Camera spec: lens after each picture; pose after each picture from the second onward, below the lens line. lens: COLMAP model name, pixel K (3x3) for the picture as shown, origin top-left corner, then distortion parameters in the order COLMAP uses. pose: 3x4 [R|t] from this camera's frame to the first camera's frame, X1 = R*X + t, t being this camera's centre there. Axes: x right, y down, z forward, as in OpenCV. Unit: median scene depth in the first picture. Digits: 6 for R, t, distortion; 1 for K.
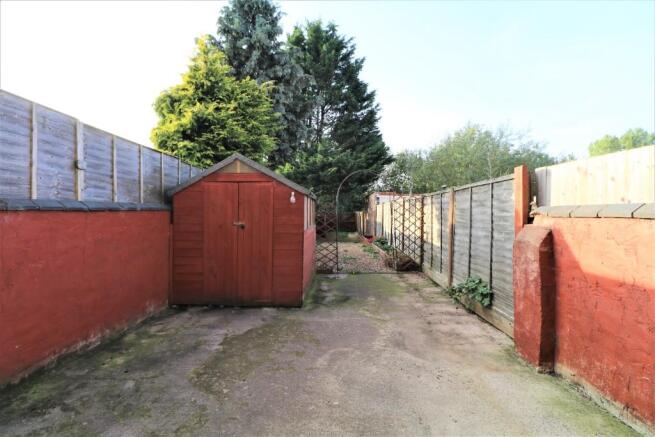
lens RADIAL K [[300.7, 0, 330.7], [0, 300.7, 217.6], [0, 0, 1]] dist [-0.004517, -0.008518]
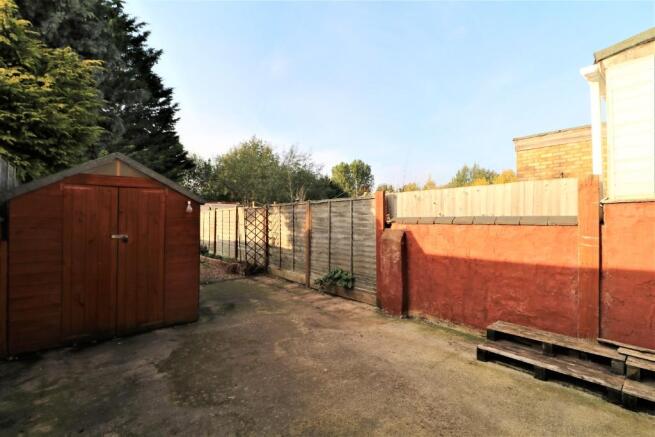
lens RADIAL K [[300.7, 0, 325.2], [0, 300.7, 217.5], [0, 0, 1]] dist [-0.004517, -0.008518]
pose [[0.766002, -0.001609, 0.642836, -0.403516], [0.016750, 0.999707, -0.017457, -0.008910], [-0.642620, 0.024139, 0.765805, -0.004927]]
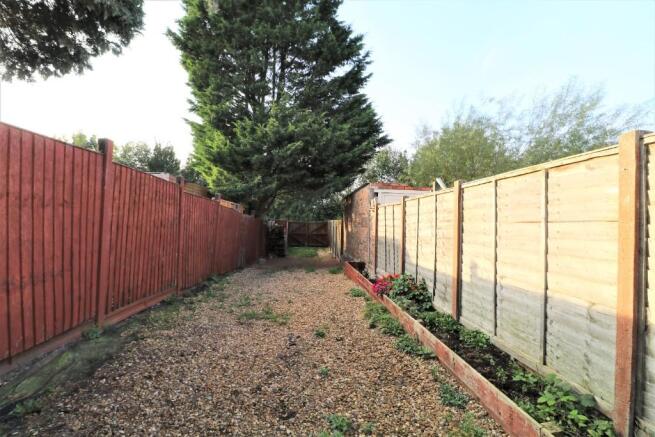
lens RADIAL K [[300.7, 0, 326.8], [0, 300.7, 219.1], [0, 0, 1]] dist [-0.004517, -0.008518]
pose [[0.995471, 0.013054, 0.094162, 0.062814], [-0.010271, 0.999498, -0.029974, -0.005047], [-0.094506, 0.028871, 0.995106, 1.728589]]
